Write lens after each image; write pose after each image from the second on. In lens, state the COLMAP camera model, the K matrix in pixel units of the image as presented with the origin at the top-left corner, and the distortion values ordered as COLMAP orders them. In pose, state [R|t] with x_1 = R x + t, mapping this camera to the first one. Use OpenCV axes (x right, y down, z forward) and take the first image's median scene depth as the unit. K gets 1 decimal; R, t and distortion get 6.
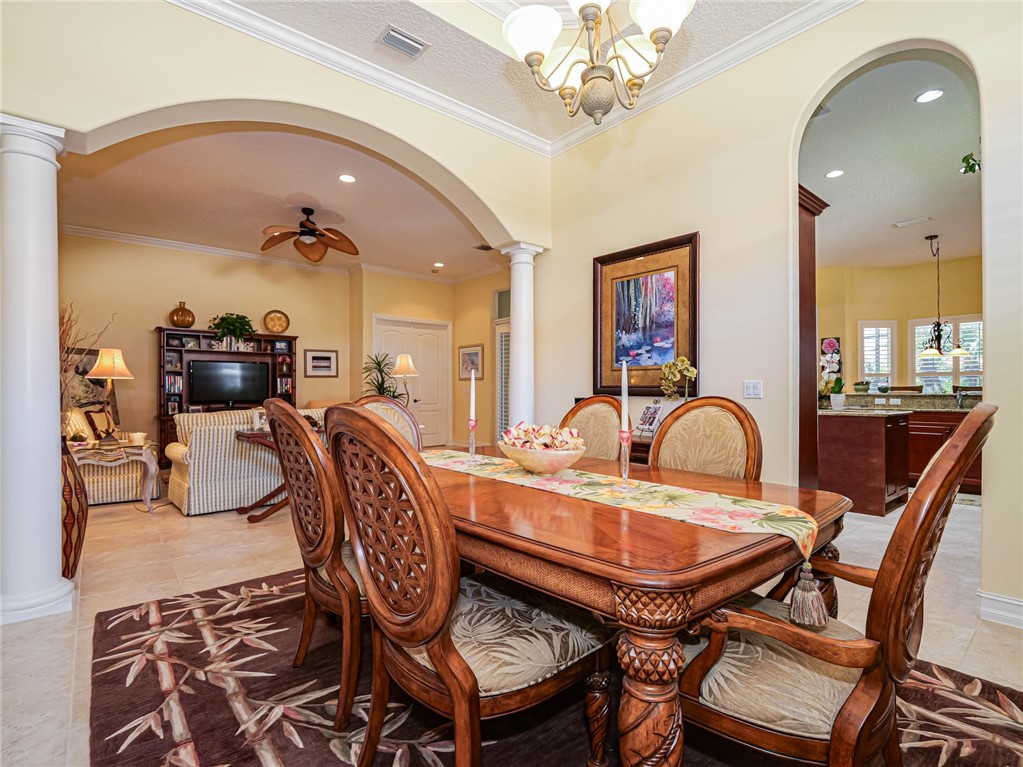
lens RADIAL K [[501.8, 0, 518.9], [0, 501.8, 389.8], [0, 0, 1]] dist [-0.007616, 0.001128]
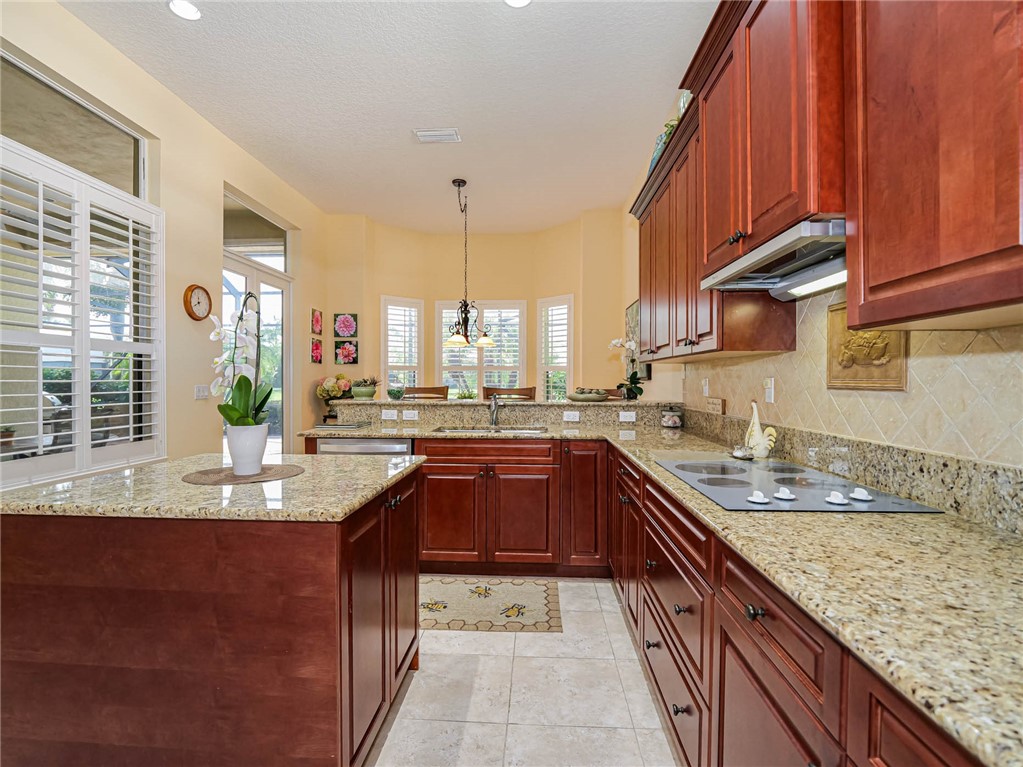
lens RADIAL K [[501.8, 0, 512.5], [0, 501.8, 383.7], [0, 0, 1]] dist [-0.007616, 0.001128]
pose [[0.695211, -0.001465, 0.718804, 0.340106], [-0.005802, 0.999954, 0.007650, -0.015486], [-0.718782, -0.009489, 0.695171, 0.415676]]
